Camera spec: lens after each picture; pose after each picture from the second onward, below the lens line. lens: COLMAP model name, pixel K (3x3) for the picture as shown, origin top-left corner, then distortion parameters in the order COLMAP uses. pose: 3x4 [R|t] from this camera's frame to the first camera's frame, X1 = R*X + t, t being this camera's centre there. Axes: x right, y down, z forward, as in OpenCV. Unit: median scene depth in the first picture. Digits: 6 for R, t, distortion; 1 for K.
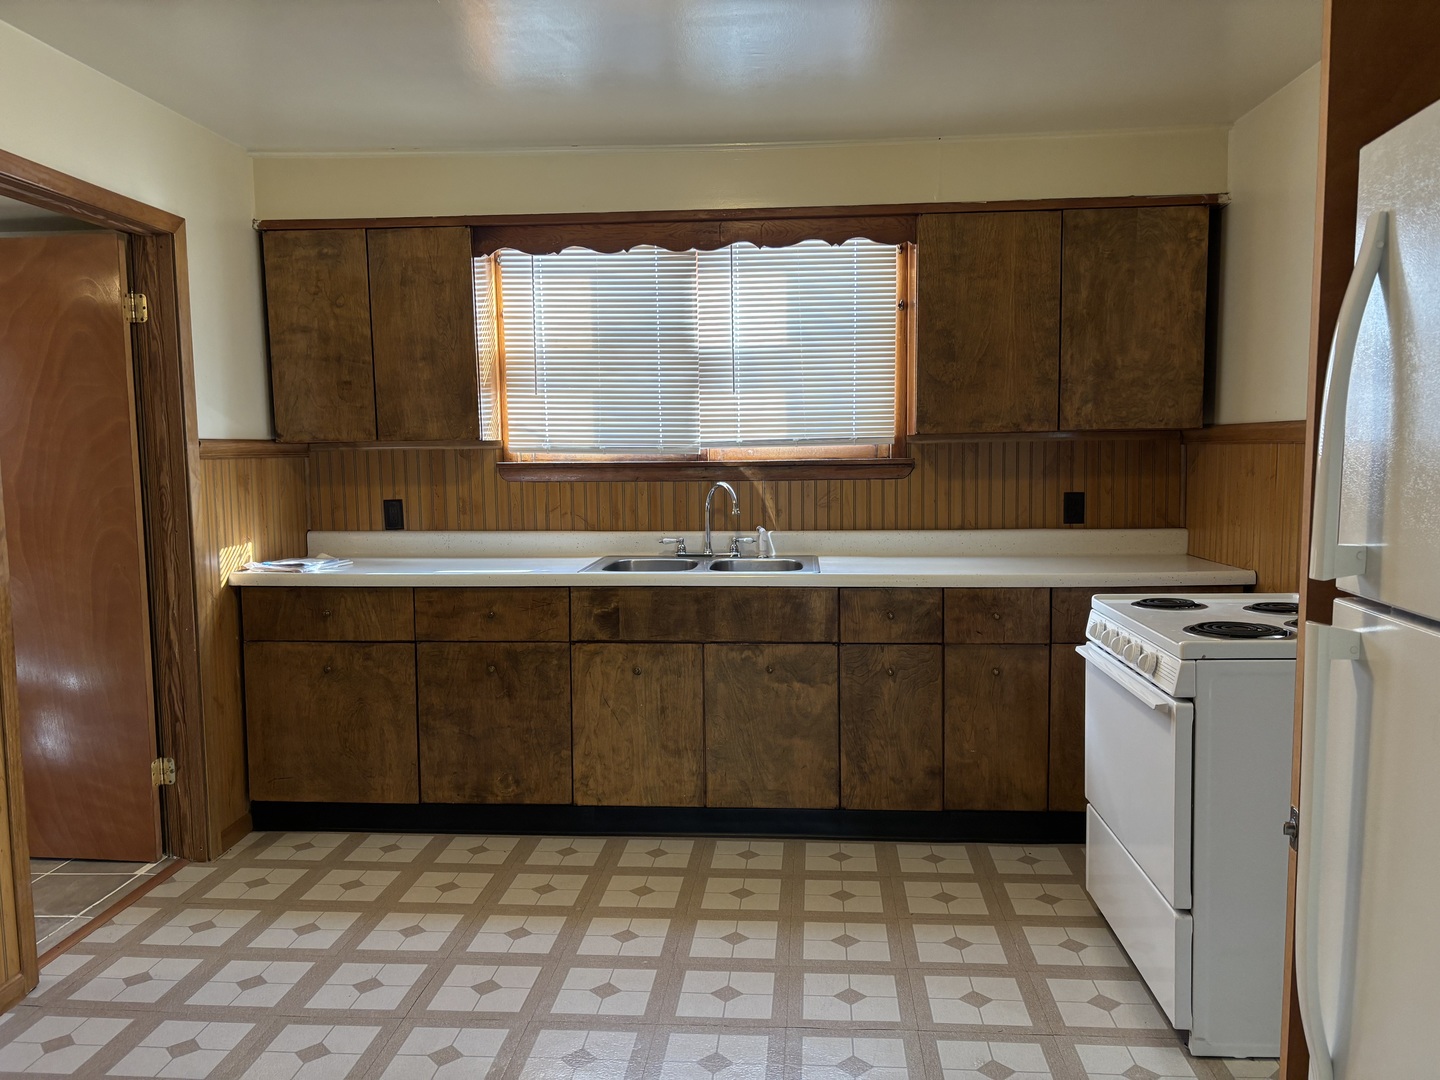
lens RADIAL K [[1078.7, 0, 722.5], [0, 1078.7, 548.9], [0, 0, 1]] dist [0.045321, -0.052305]
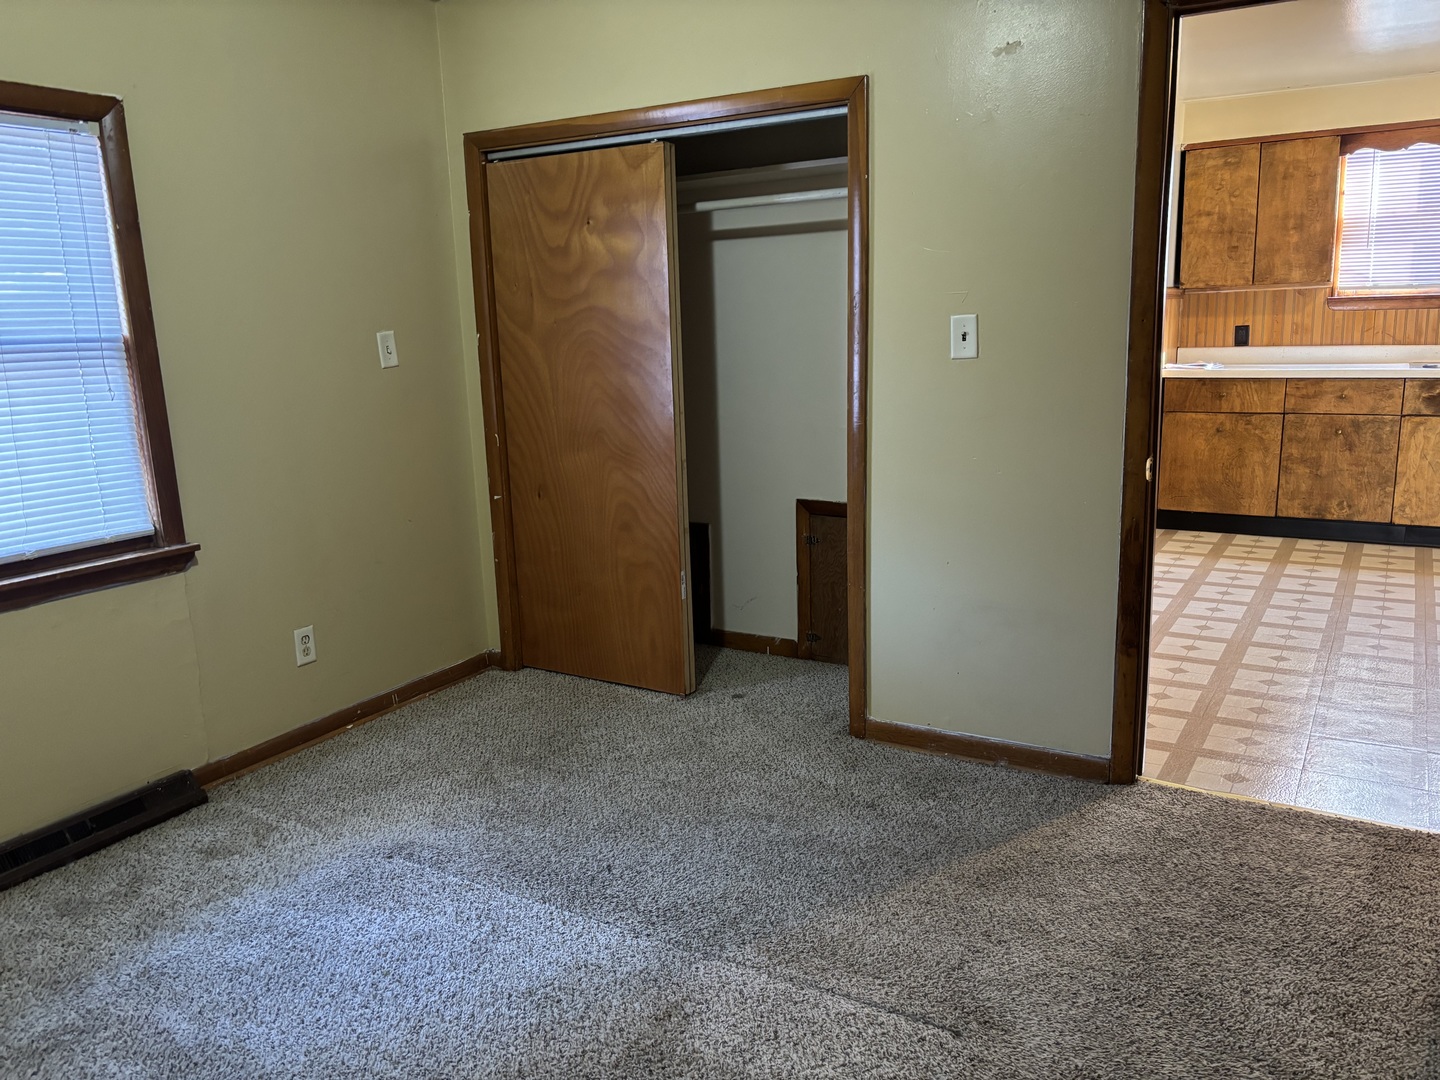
lens RADIAL K [[1078.7, 0, 709.5], [0, 1078.7, 539.8], [0, 0, 1]] dist [0.045321, -0.052305]
pose [[0.884749, 0.074280, -0.460110, -0.279043], [-0.017663, 0.991853, 0.126159, 0.082421], [0.465732, -0.103492, 0.878853, -0.797085]]
